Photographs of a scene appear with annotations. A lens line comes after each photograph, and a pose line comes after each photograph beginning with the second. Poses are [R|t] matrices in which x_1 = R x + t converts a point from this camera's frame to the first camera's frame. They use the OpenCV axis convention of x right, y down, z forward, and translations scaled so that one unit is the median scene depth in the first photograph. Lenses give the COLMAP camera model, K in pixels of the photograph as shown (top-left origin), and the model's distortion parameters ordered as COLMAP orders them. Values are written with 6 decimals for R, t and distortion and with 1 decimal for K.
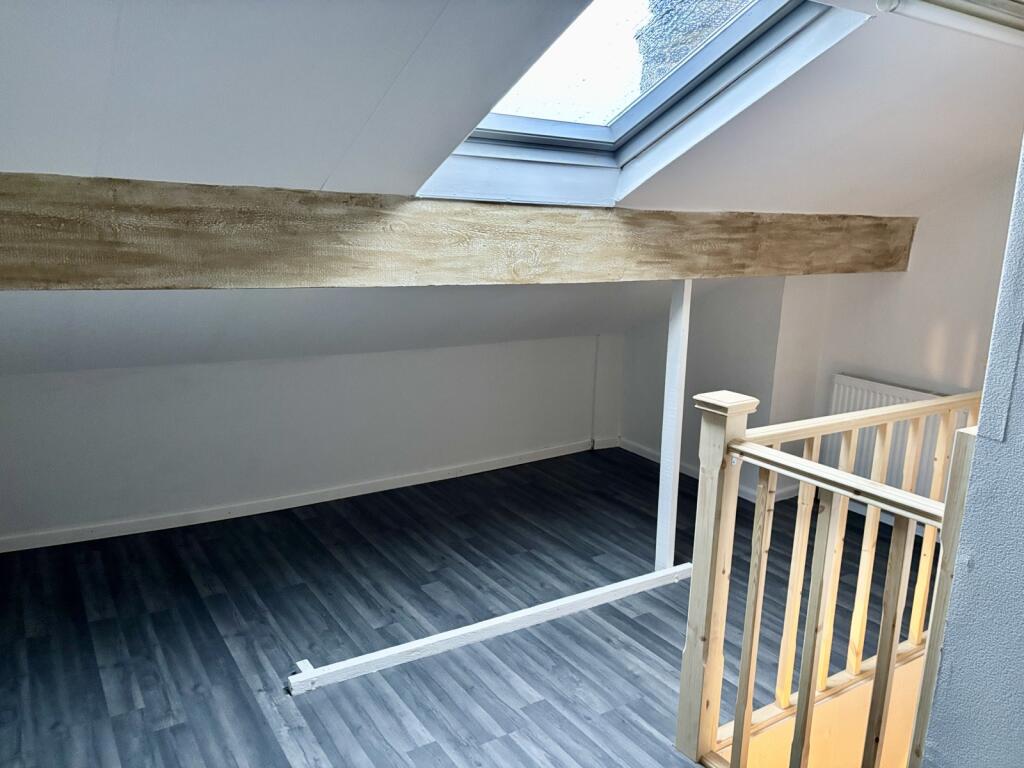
lens RADIAL K [[776.7, 0, 511.7], [0, 776.7, 384.8], [0, 0, 1]] dist [0.012919, -0.004532]
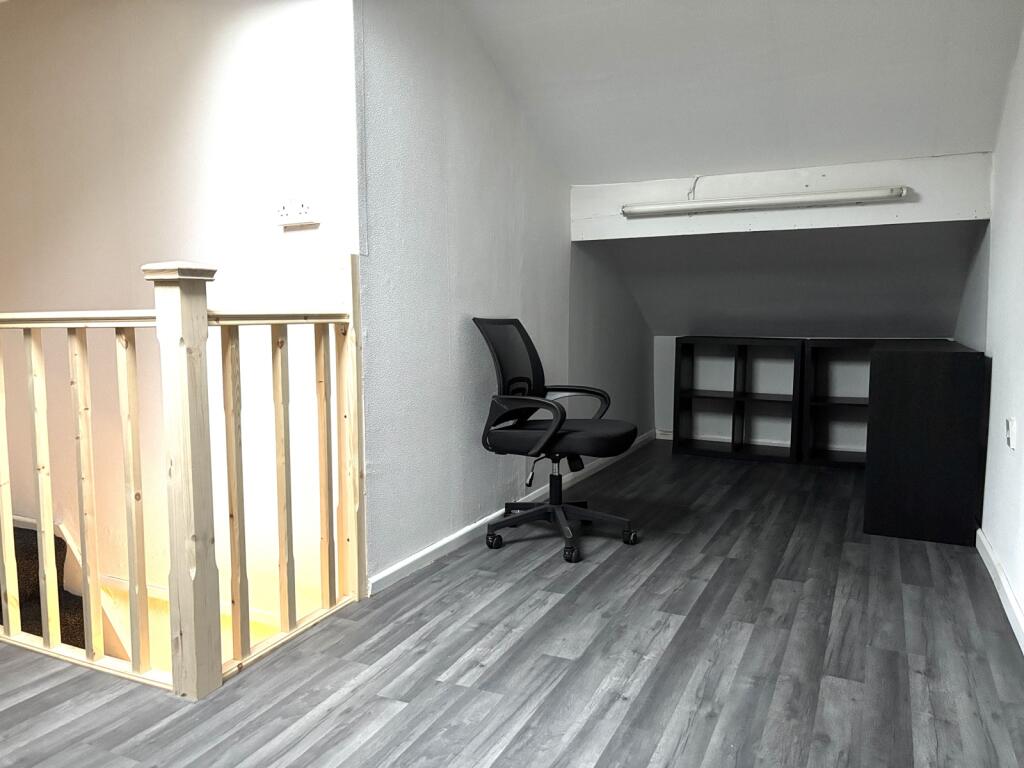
lens RADIAL K [[776.7, 0, 512.0], [0, 776.7, 384.7], [0, 0, 1]] dist [0.012919, -0.004532]
pose [[-0.525351, -0.107488, 0.844069, -0.726344], [0.165816, 0.960038, 0.225461, 0.010065], [-0.834572, 0.258406, -0.486534, 1.190475]]
